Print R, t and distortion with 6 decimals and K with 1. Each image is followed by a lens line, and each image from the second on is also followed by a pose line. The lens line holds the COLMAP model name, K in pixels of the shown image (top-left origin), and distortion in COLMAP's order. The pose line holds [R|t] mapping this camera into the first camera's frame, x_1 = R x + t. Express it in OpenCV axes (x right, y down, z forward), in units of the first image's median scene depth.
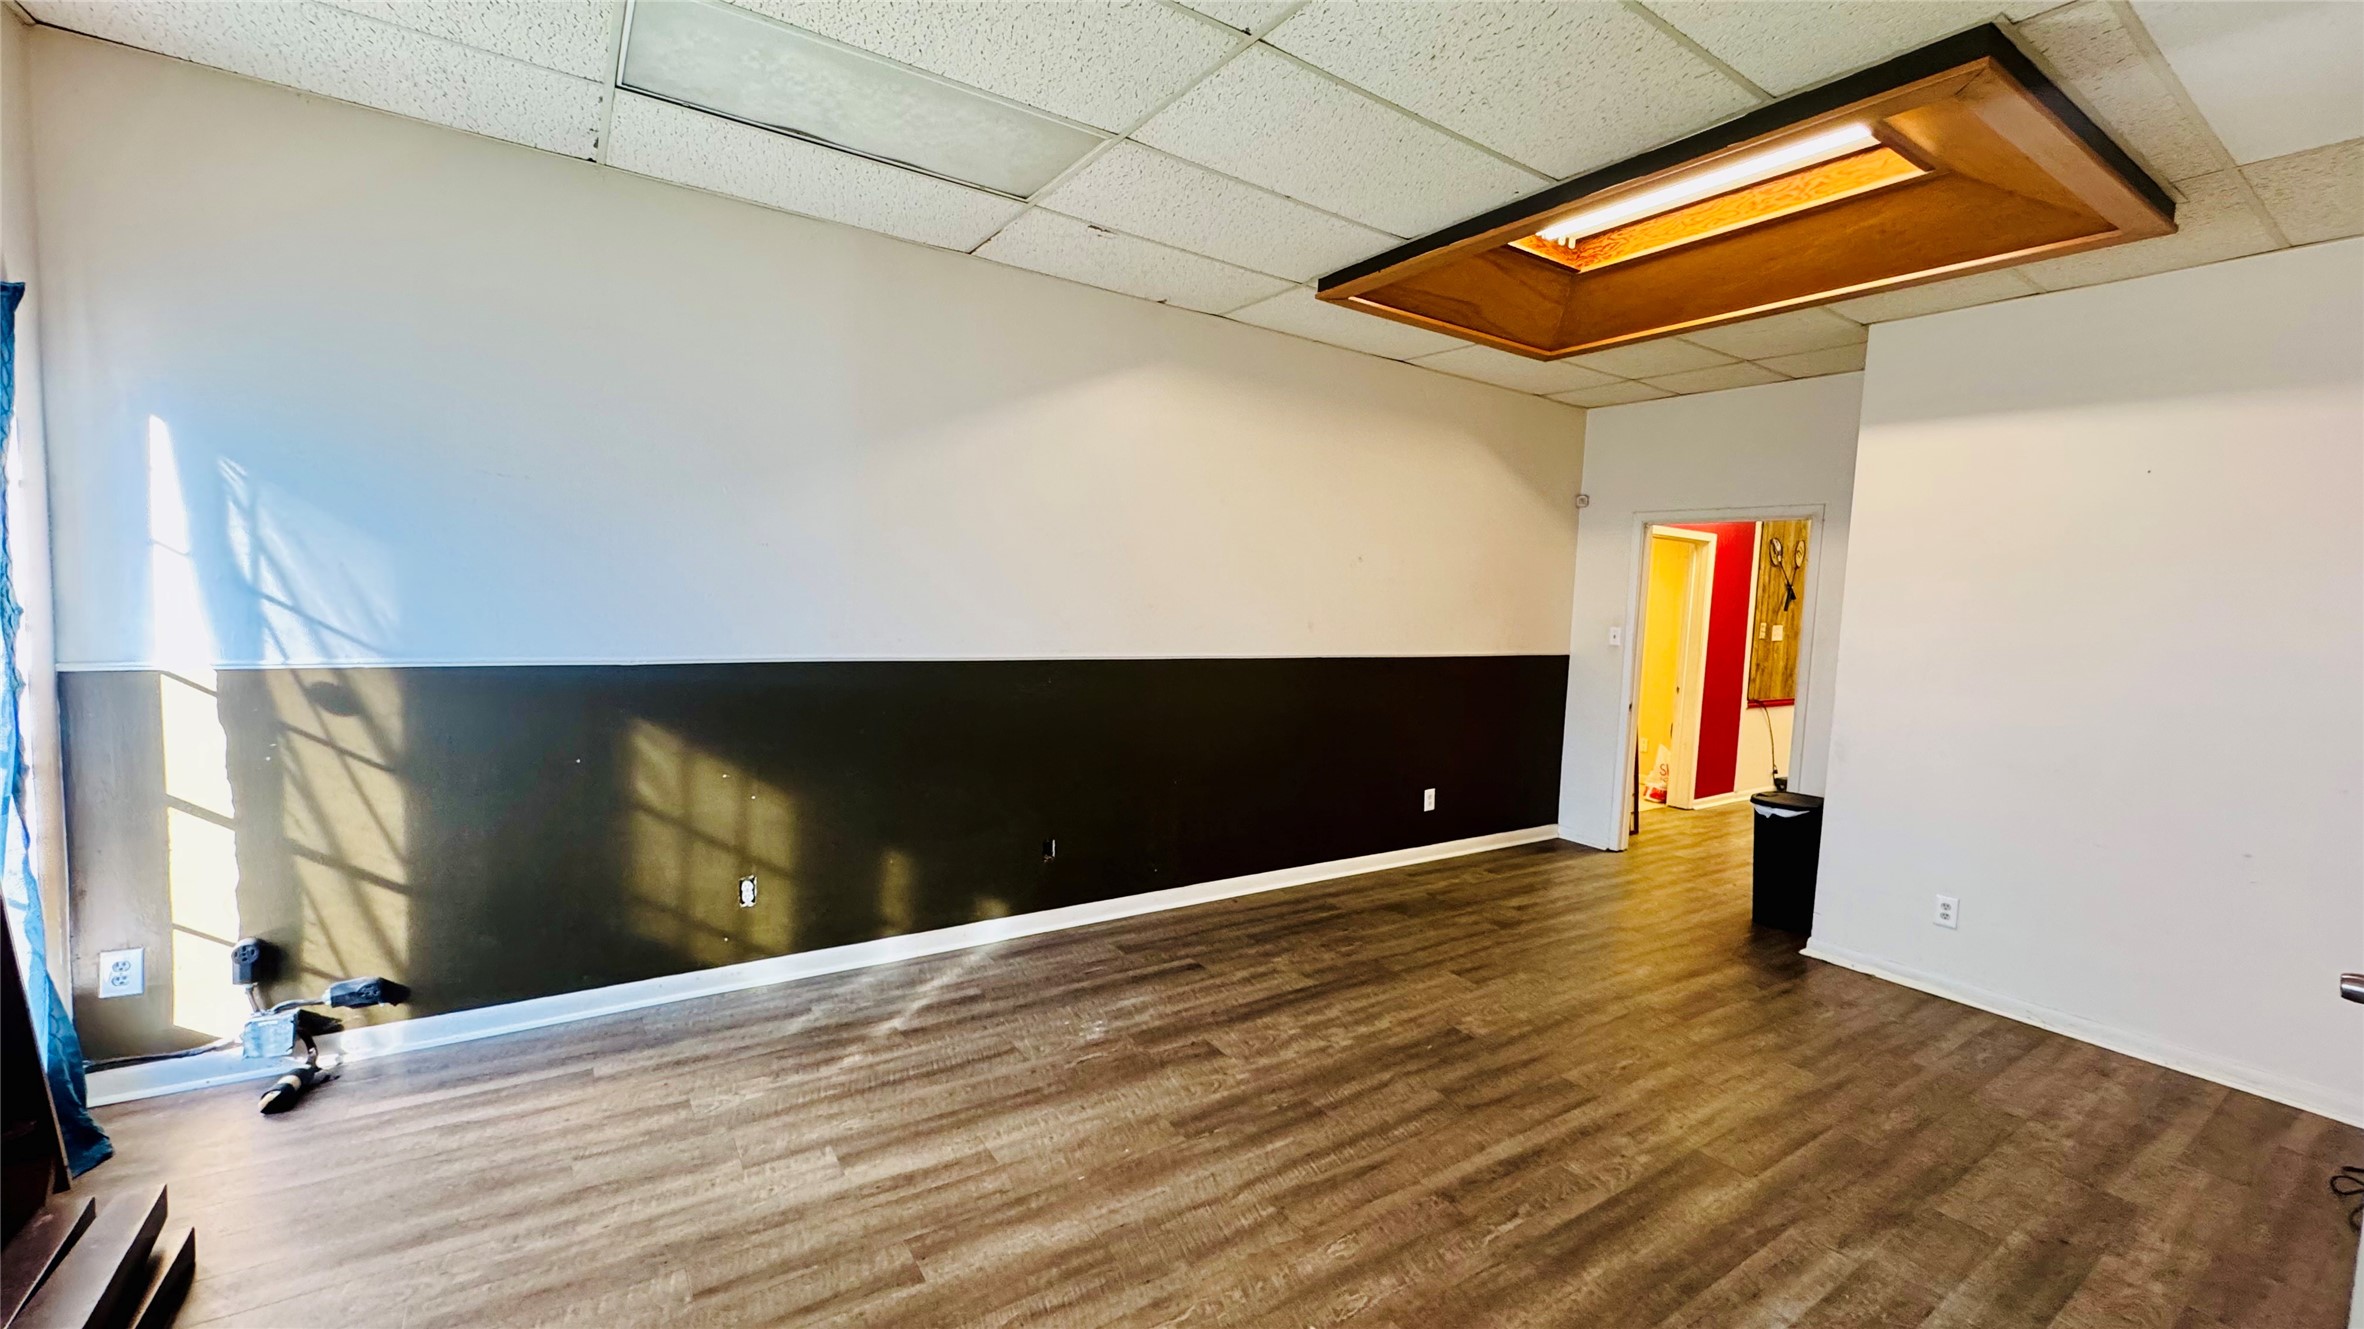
lens RADIAL K [[943.3, 0, 1179.9], [0, 943.3, 666.8], [0, 0, 1]] dist [0.000993, 0.000047]
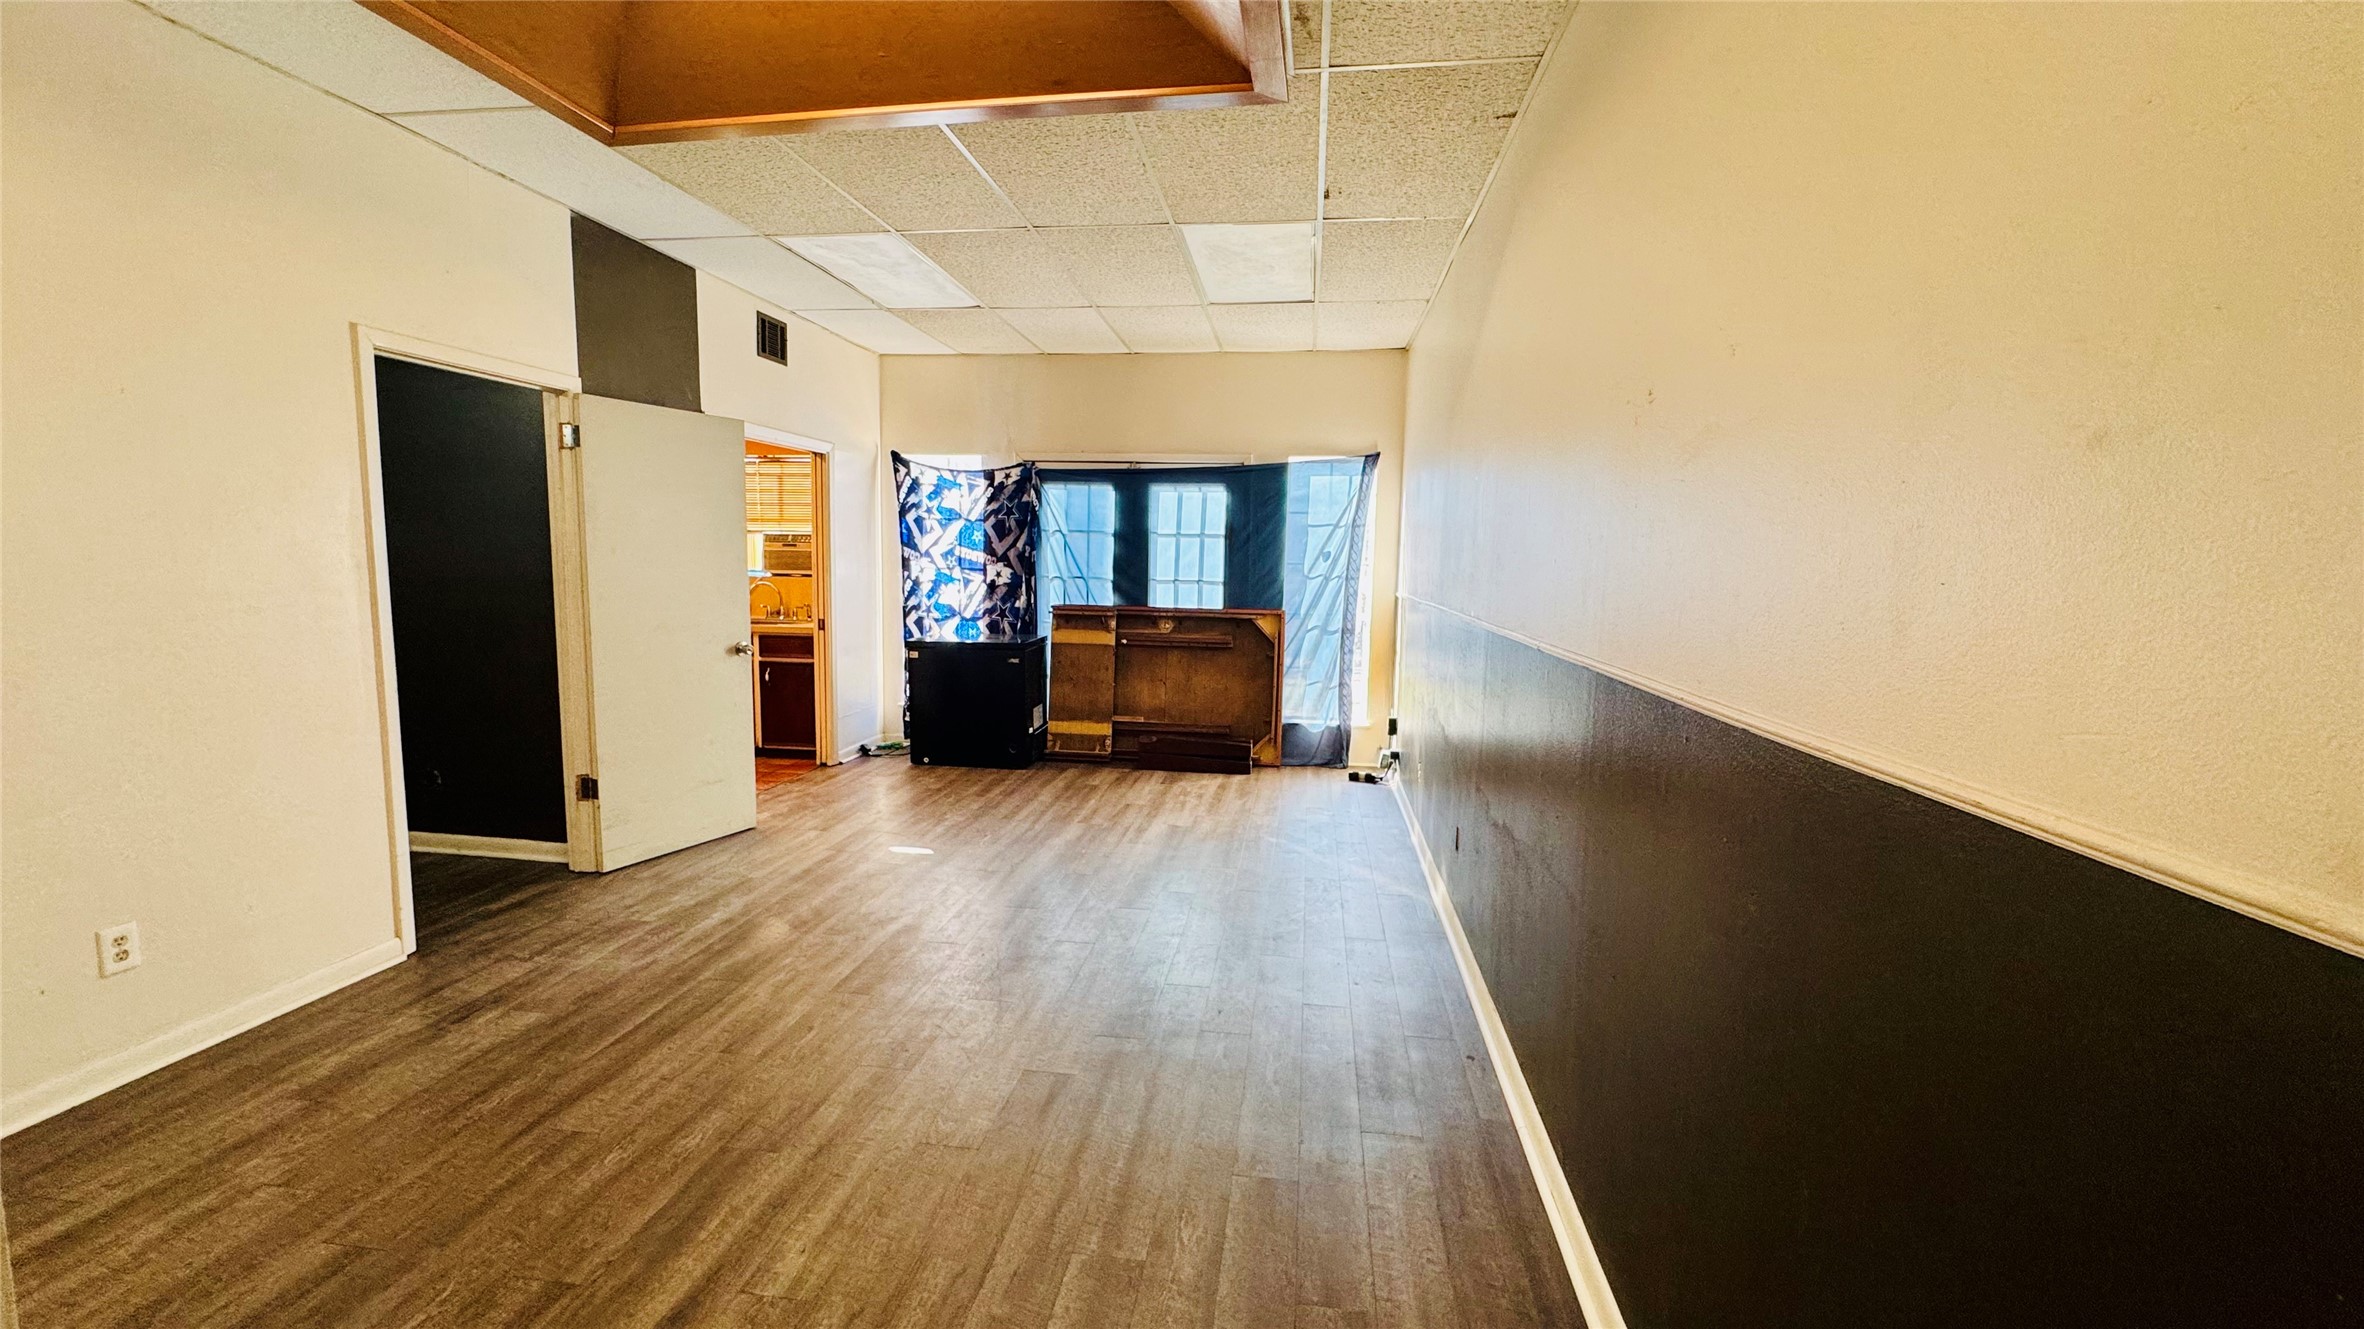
lens RADIAL K [[943.3, 0, 1177.6], [0, 943.3, 664.7], [0, 0, 1]] dist [0.000993, 0.000047]
pose [[-0.664467, 0.031260, -0.746664, 2.636423], [-0.108042, 0.984610, 0.137370, -0.218555], [0.739467, 0.171949, -0.650863, 5.237083]]
